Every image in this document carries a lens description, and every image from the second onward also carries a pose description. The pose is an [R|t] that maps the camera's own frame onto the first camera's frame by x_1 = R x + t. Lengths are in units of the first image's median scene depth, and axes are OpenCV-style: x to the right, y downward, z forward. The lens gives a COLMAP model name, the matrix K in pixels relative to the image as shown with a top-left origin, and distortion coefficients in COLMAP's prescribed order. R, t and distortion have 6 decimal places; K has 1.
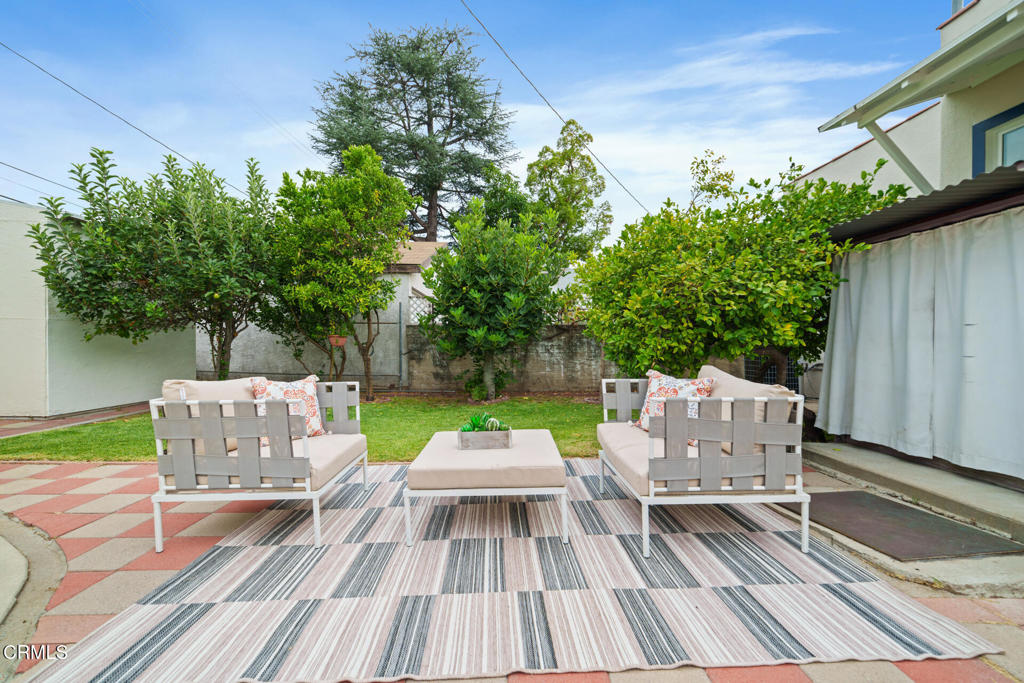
lens RADIAL K [[403.3, 0, 509.1], [0, 403.3, 356.6], [0, 0, 1]] dist [-0.011673, 0.000265]
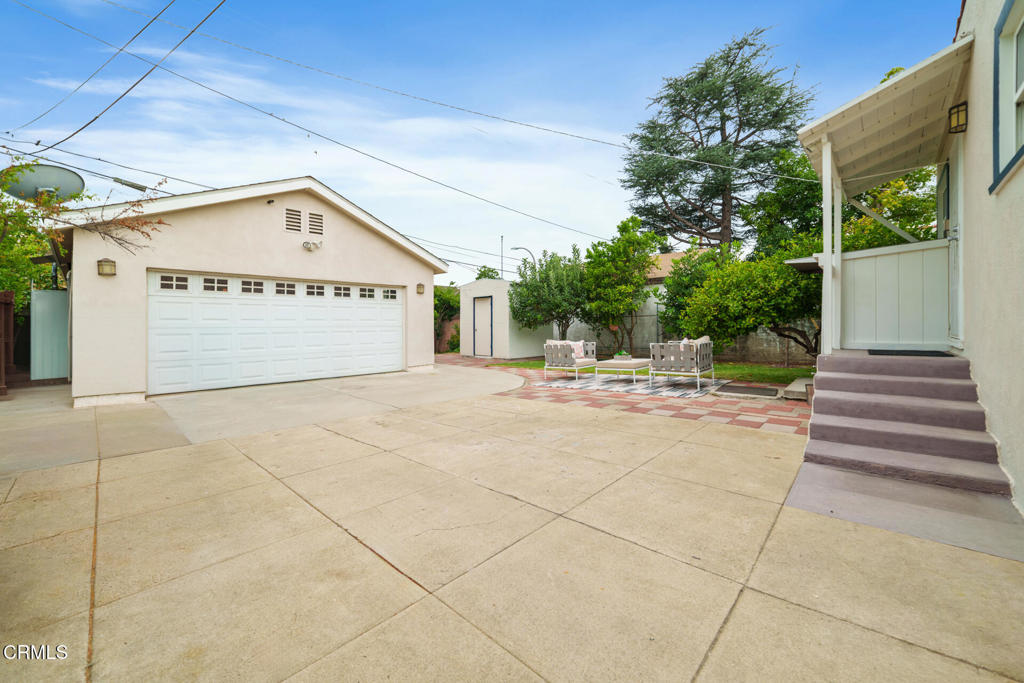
lens RADIAL K [[399.5, 0, 506.3], [0, 399.5, 350.9], [0, 0, 1]] dist [-0.001061, 0.000043]
pose [[0.708267, 0.019338, -0.705679, 0.419280], [-0.001190, 0.999656, 0.026200, 0.016254], [0.705943, -0.017717, 0.708047, -0.528671]]
